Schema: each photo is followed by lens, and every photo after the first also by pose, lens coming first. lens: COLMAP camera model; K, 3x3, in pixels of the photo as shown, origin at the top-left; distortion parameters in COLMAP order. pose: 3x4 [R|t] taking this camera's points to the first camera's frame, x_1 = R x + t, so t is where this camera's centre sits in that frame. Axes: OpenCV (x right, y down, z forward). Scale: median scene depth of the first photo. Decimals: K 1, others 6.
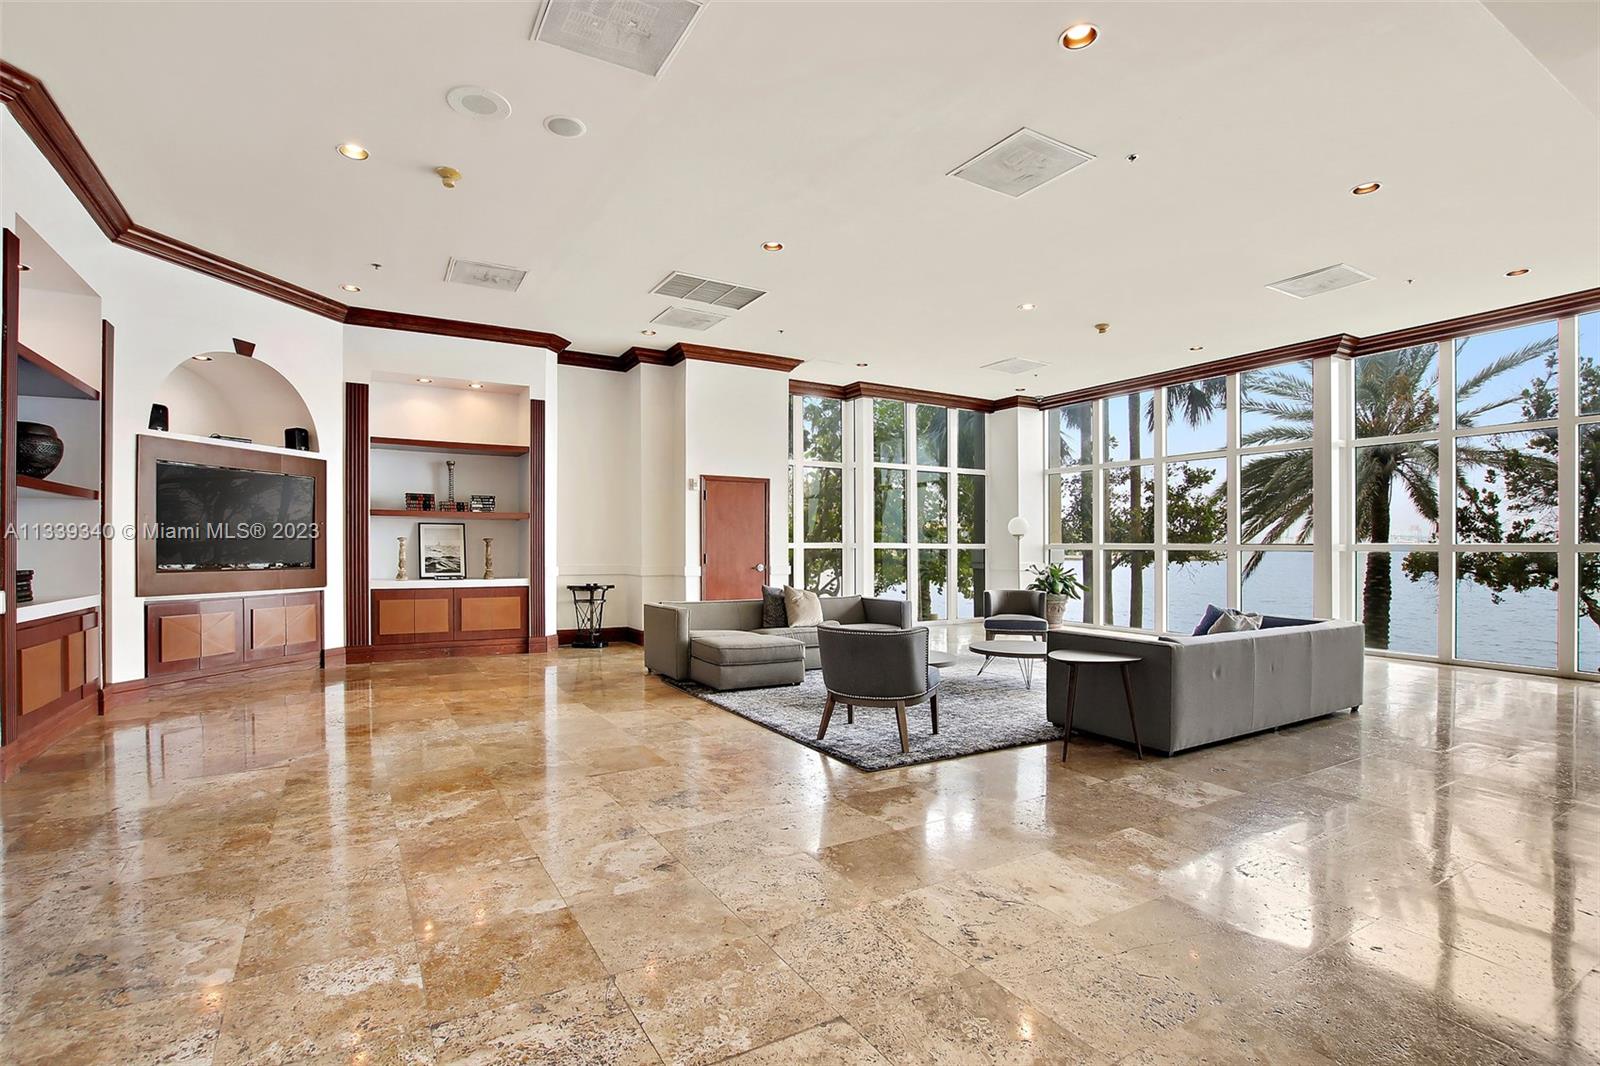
lens RADIAL K [[764.0, 0, 800.0], [0, 764.0, 533.0], [0, 0, 1]] dist [-0.000788, 0.000027]
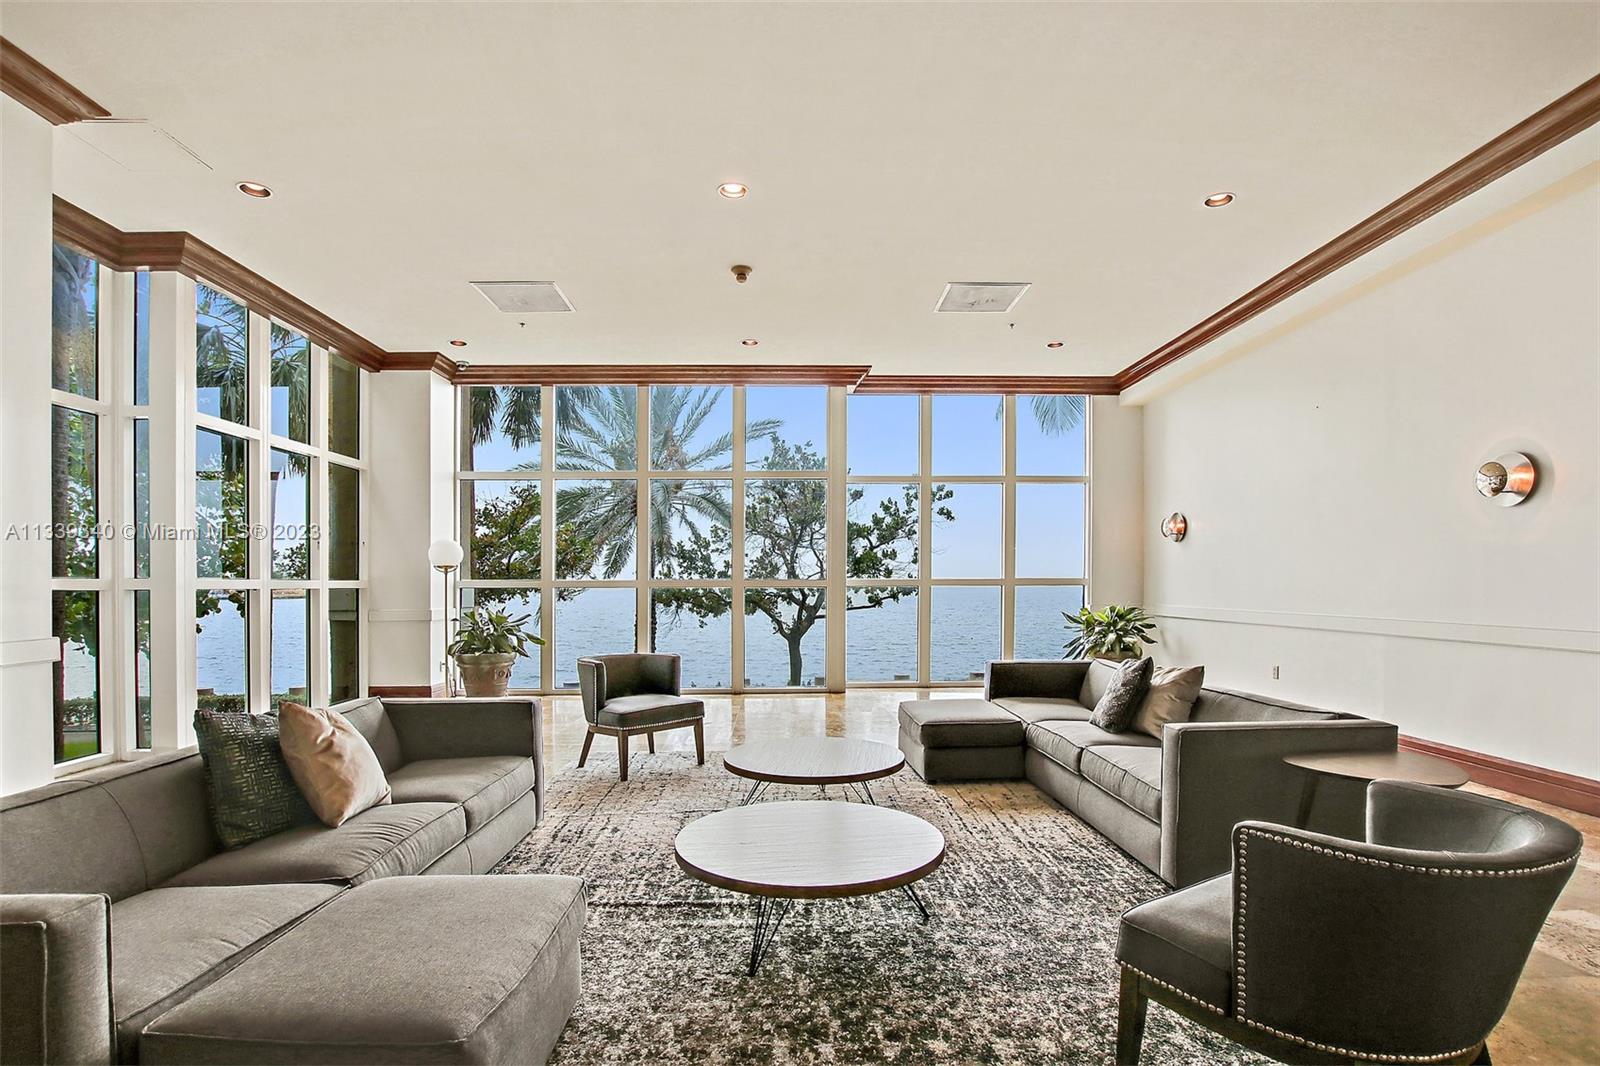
lens RADIAL K [[754.1, 0, 802.4], [0, 754.1, 581.6], [0, 0, 1]] dist [-0.022779, 0.000287]
pose [[0.477747, -0.004331, 0.878487, -0.125077], [-0.009544, 0.999903, 0.010120, 0.005946], [-0.878446, -0.013219, 0.477659, 0.403505]]
